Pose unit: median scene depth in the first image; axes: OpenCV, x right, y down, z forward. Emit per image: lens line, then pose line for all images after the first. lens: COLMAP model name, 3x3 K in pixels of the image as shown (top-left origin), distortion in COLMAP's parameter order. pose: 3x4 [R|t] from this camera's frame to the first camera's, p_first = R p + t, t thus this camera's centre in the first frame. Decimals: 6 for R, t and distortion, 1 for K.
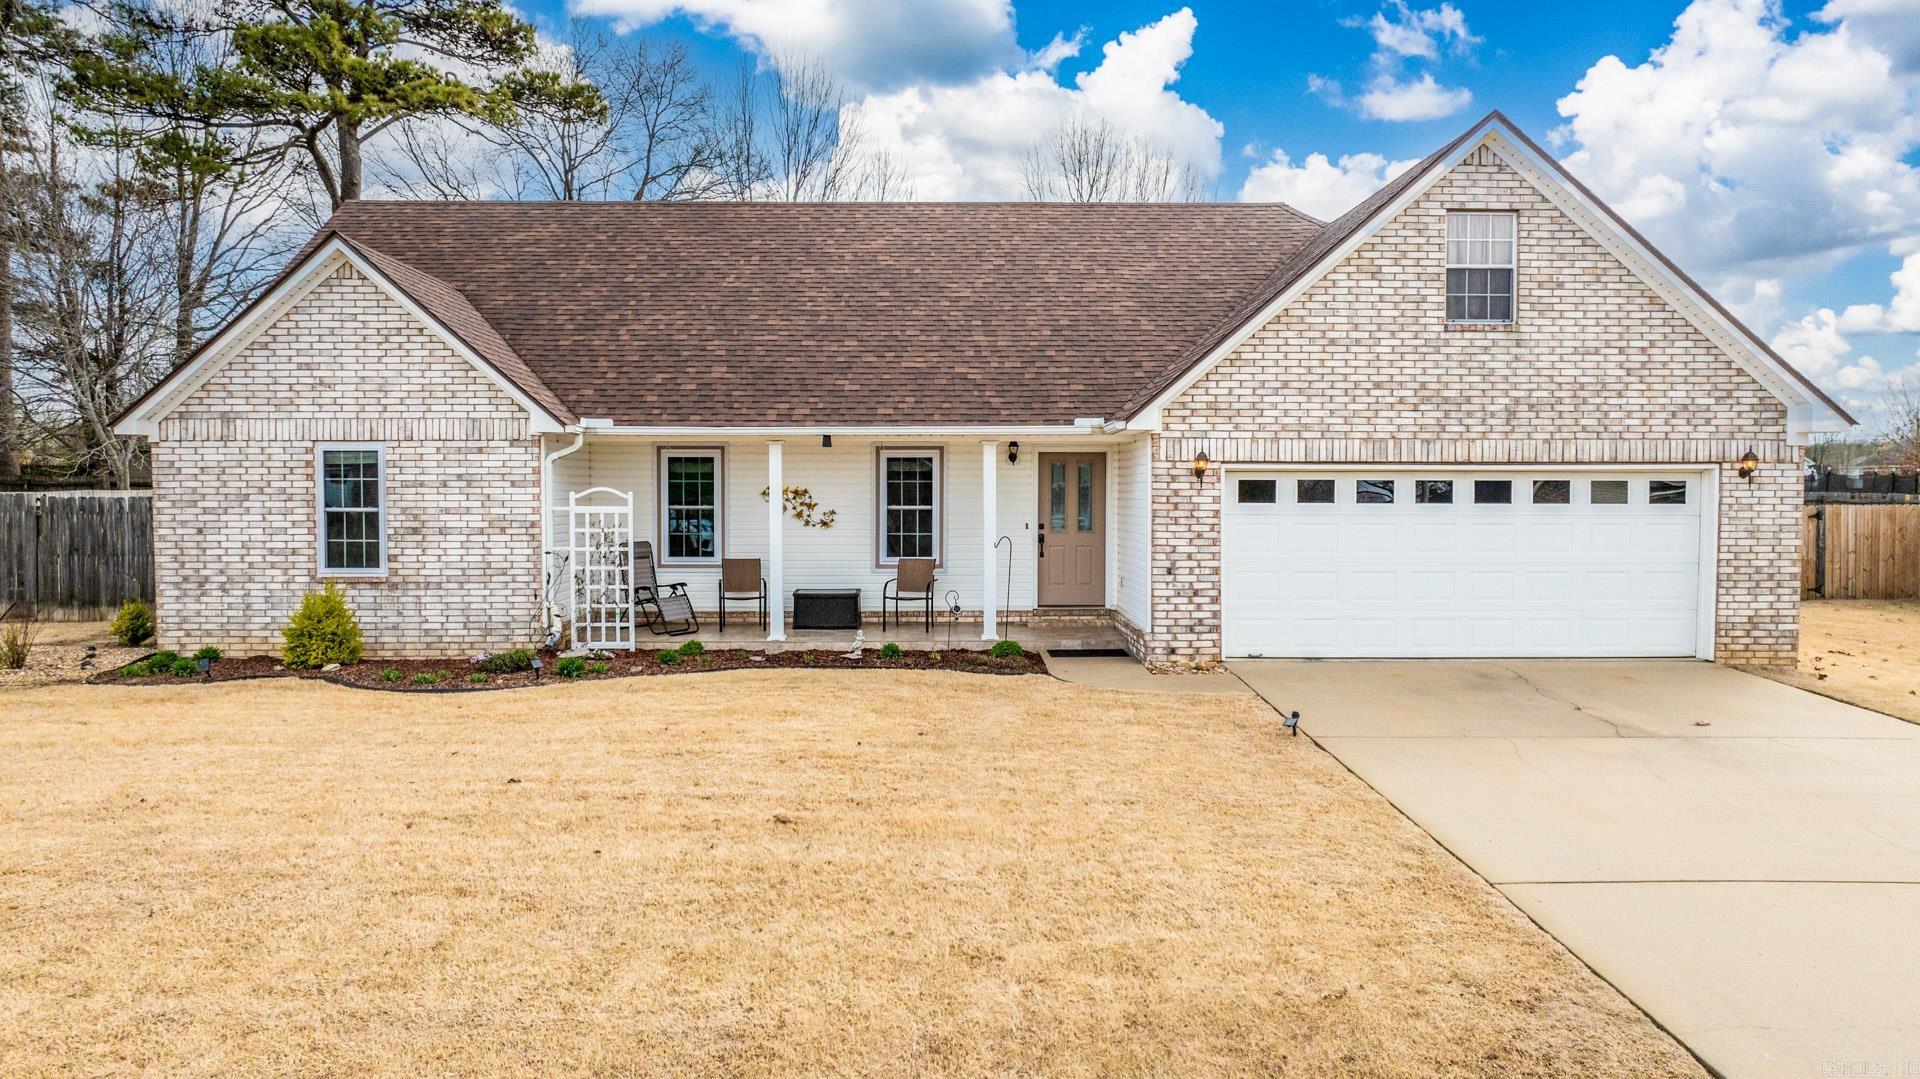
lens RADIAL K [[1342.6, 0, 970.0], [0, 1342.6, 541.7], [0, 0, 1]] dist [-0.020059, -0.009788]
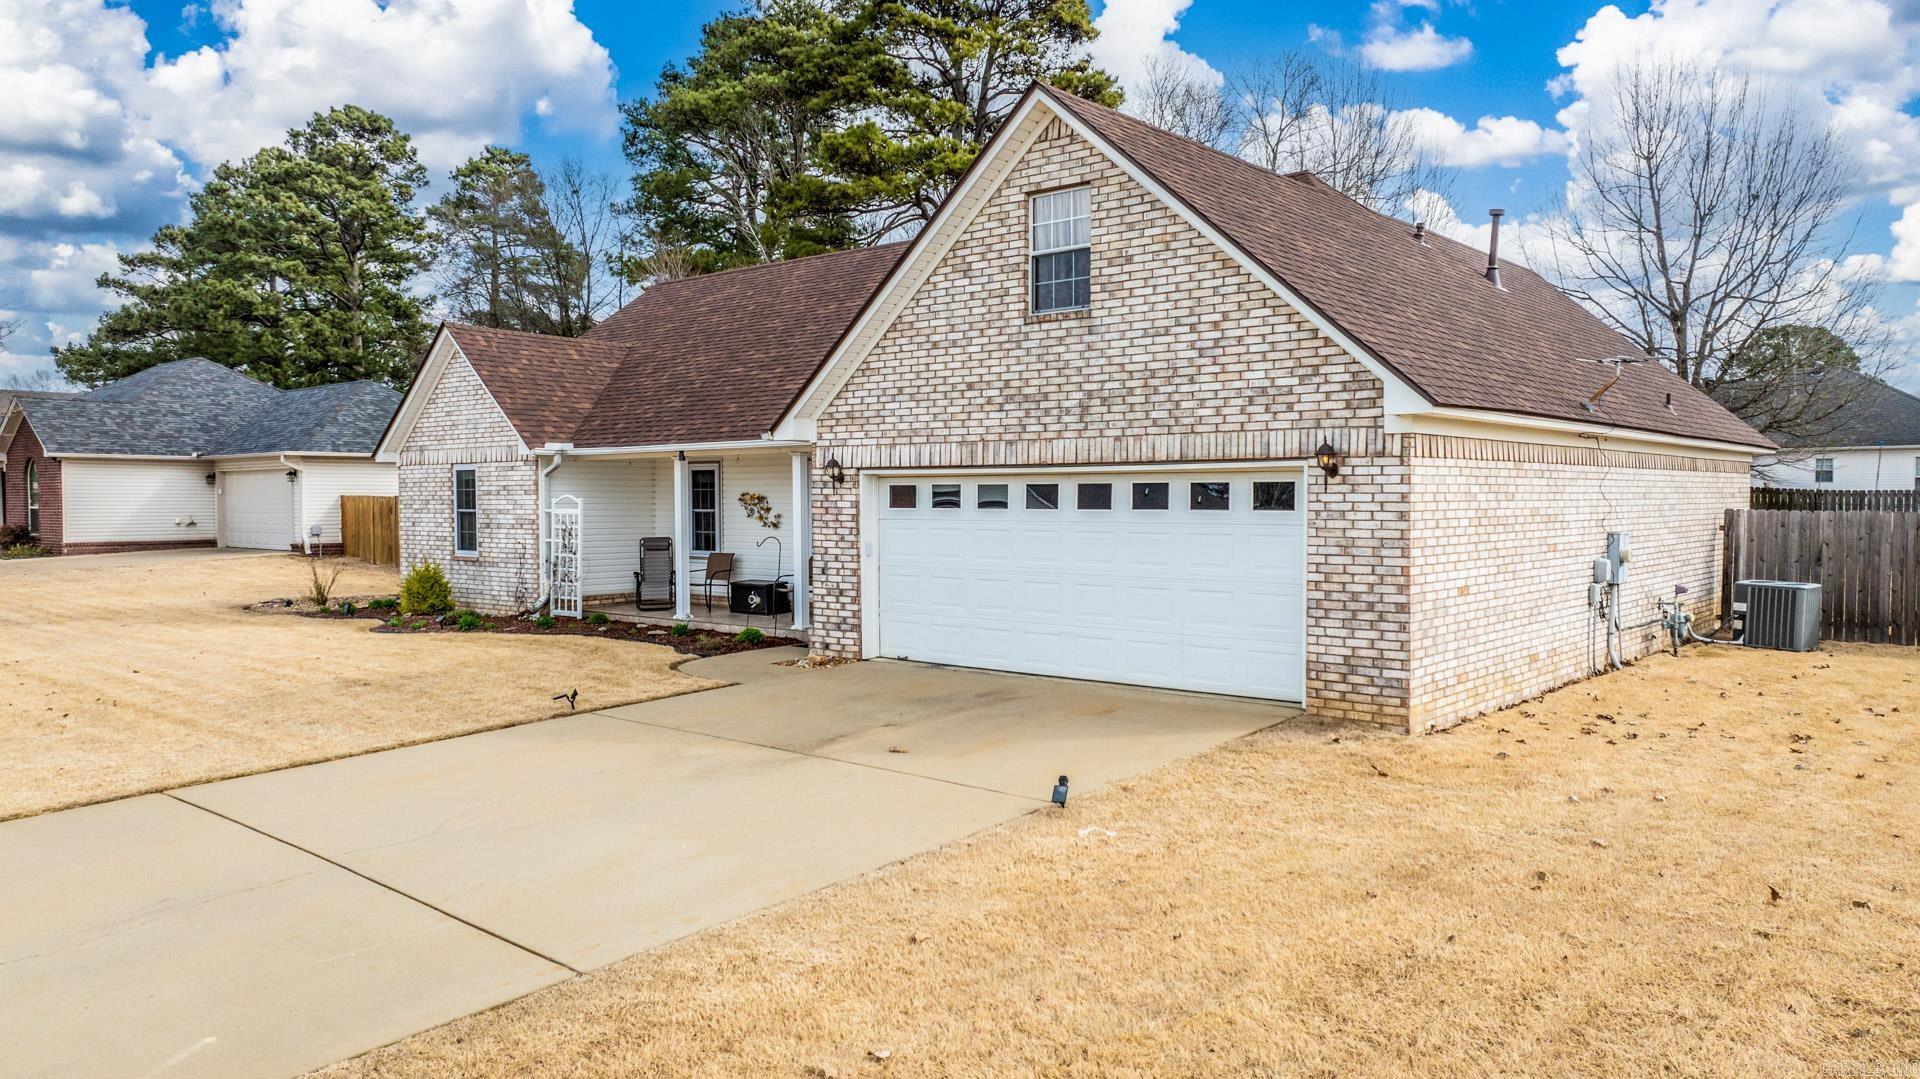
lens RADIAL K [[1342.6, 0, 959.4], [0, 1342.6, 544.6], [0, 0, 1]] dist [-0.020059, -0.009788]
pose [[0.747529, 0.021395, -0.663885, 0.917985], [-0.023363, 0.999710, 0.005911, -0.007955], [0.663818, 0.011092, 0.747812, 0.264594]]
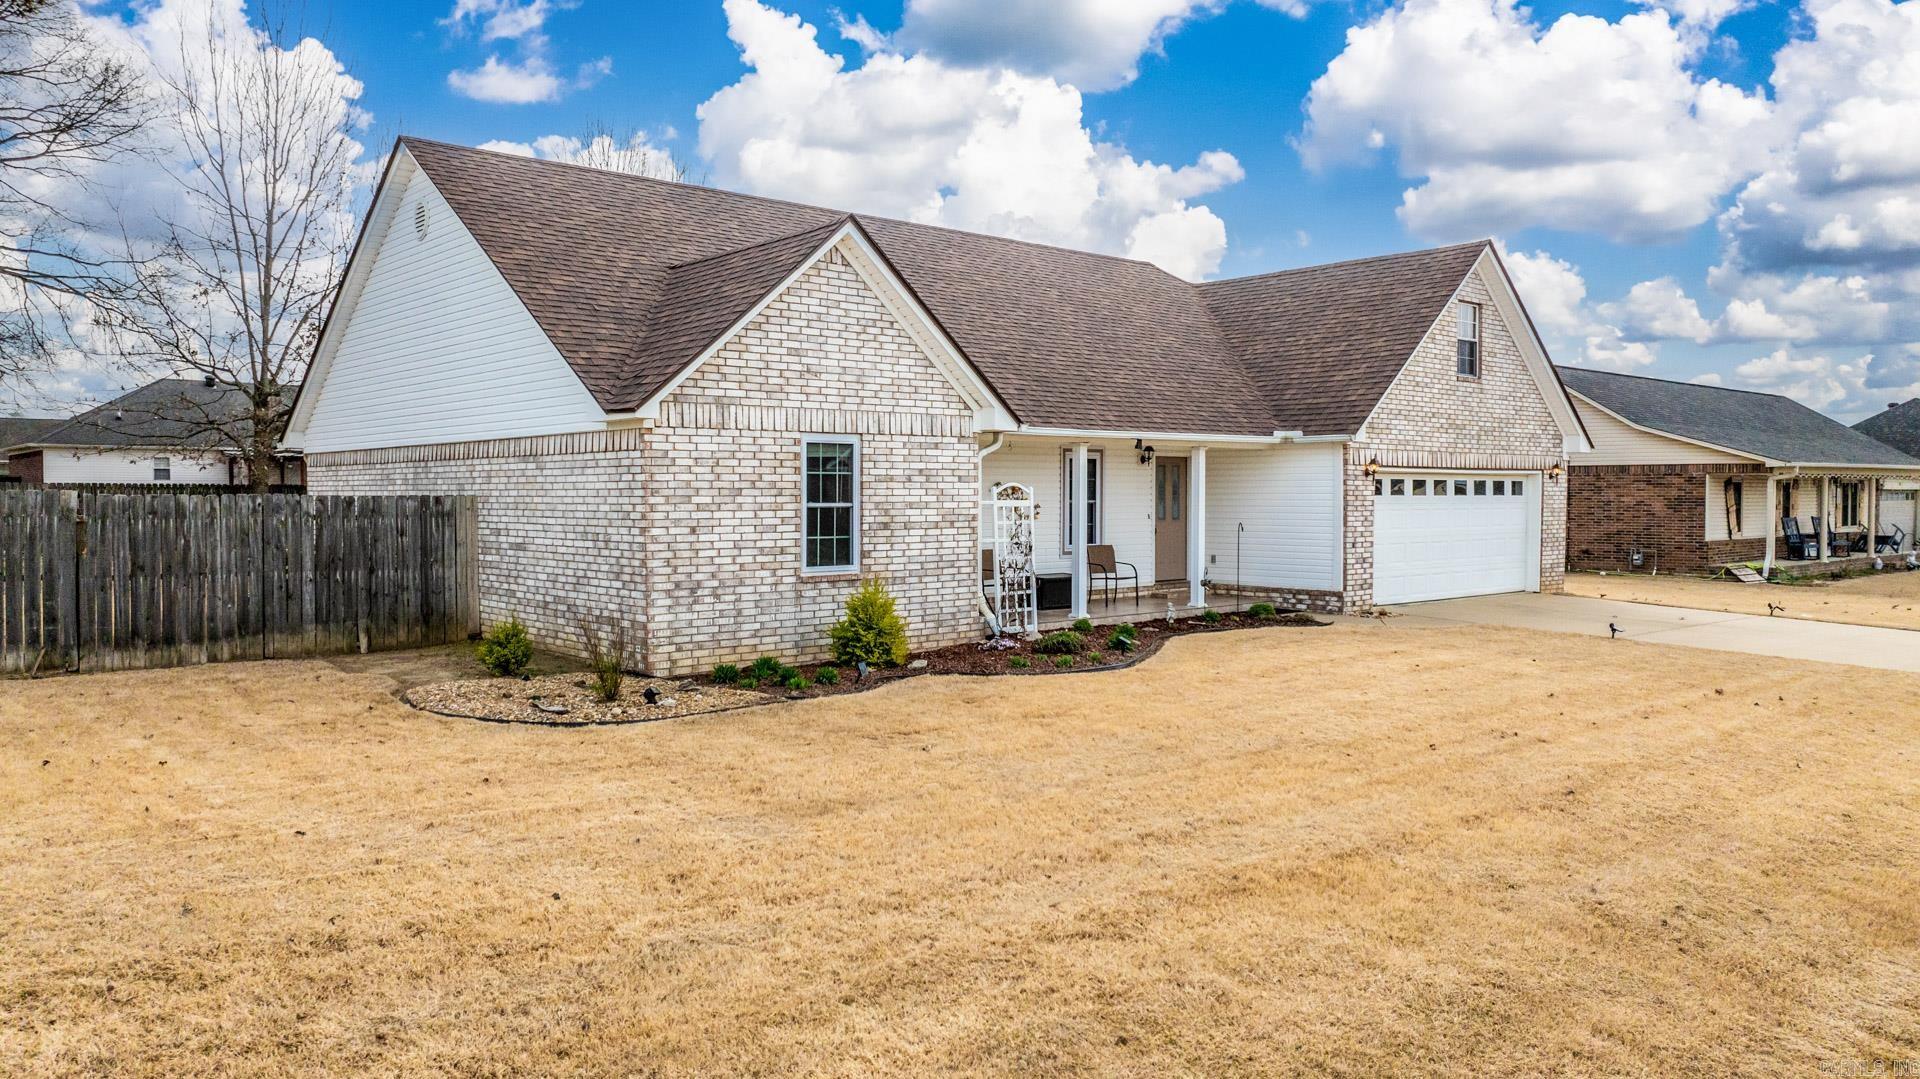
lens RADIAL K [[1342.6, 0, 963.4], [0, 1342.6, 540.7], [0, 0, 1]] dist [-0.020059, -0.009788]
pose [[0.761990, -0.024556, 0.647123, -1.017273], [0.027021, 0.999616, 0.006115, -0.001632], [-0.647025, 0.012827, 0.762361, 0.208070]]
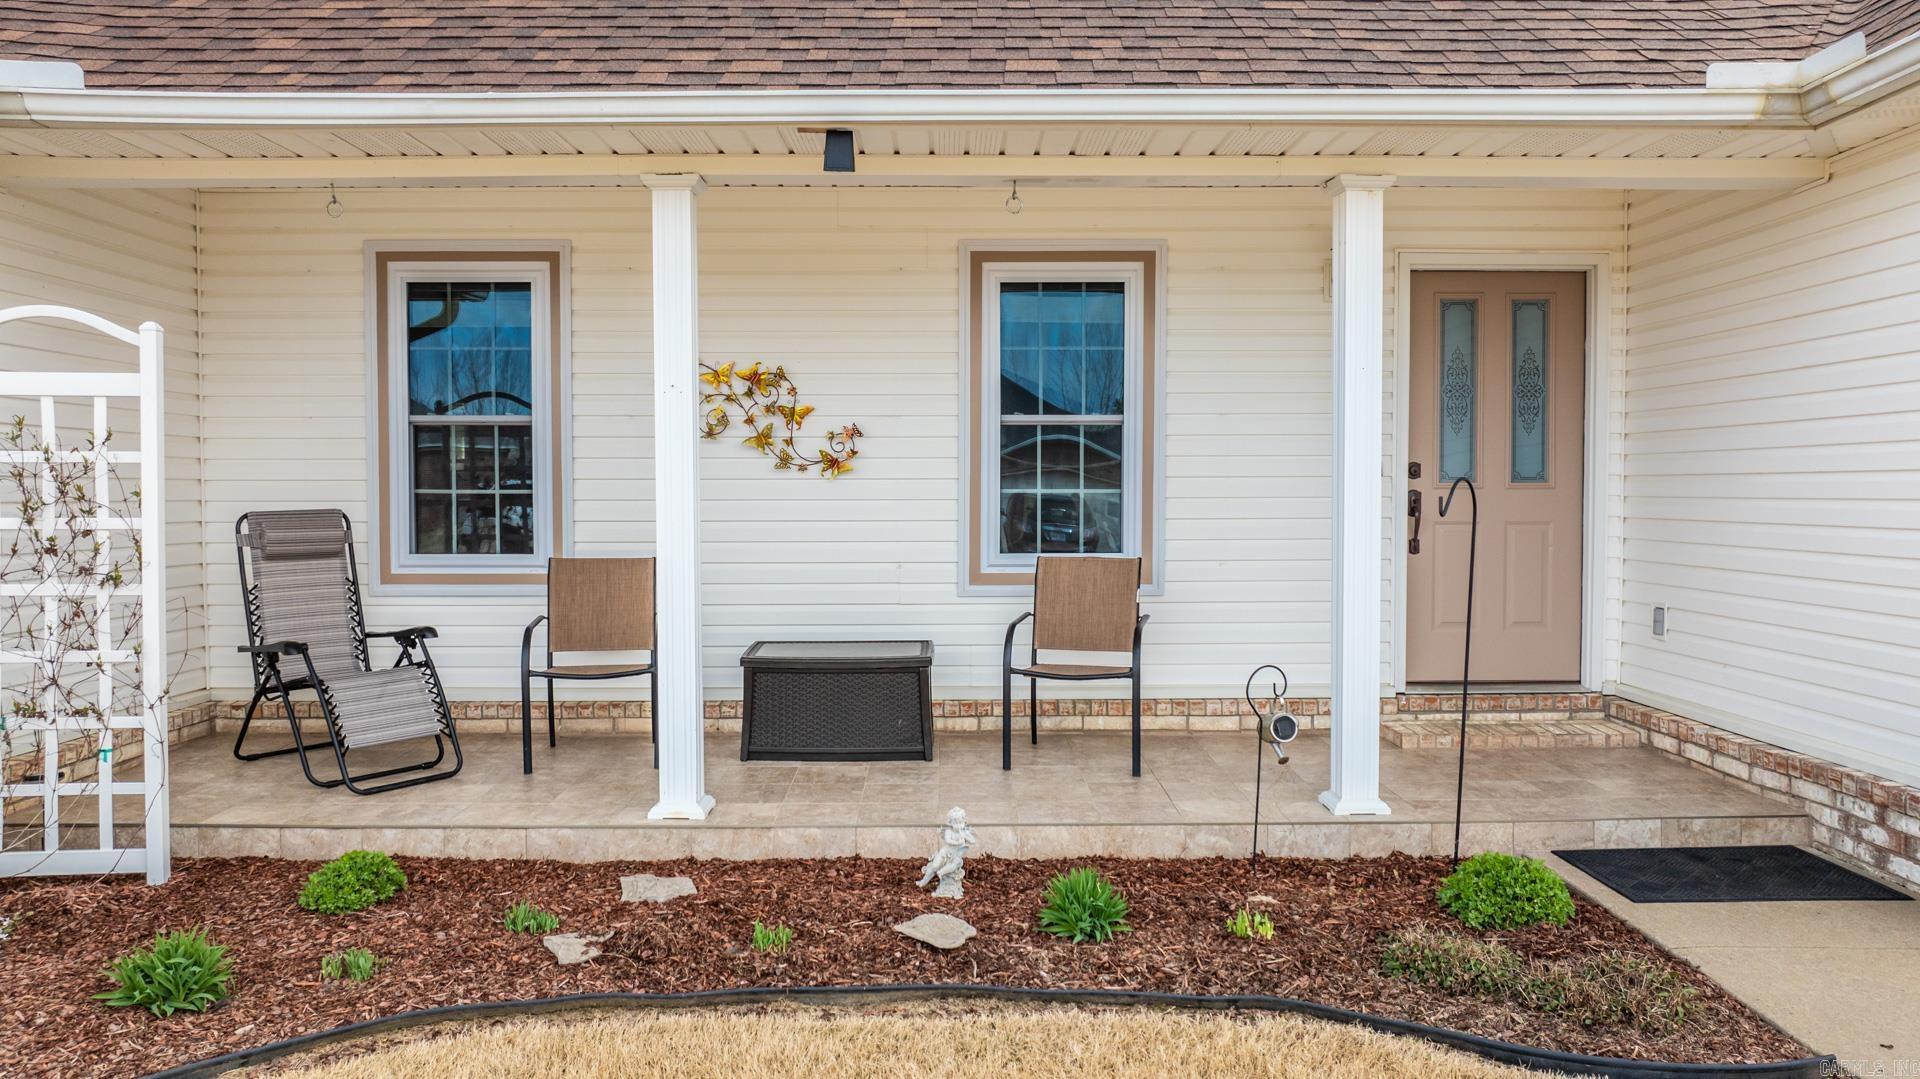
lens RADIAL K [[1342.6, 0, 948.0], [0, 1342.6, 536.7], [0, 0, 1]] dist [-0.020059, -0.009788]
pose [[0.999743, -0.001569, -0.022627, -0.078930], [0.001430, 0.999980, -0.006186, 0.010555], [0.022636, 0.006152, 0.999725, 0.733481]]
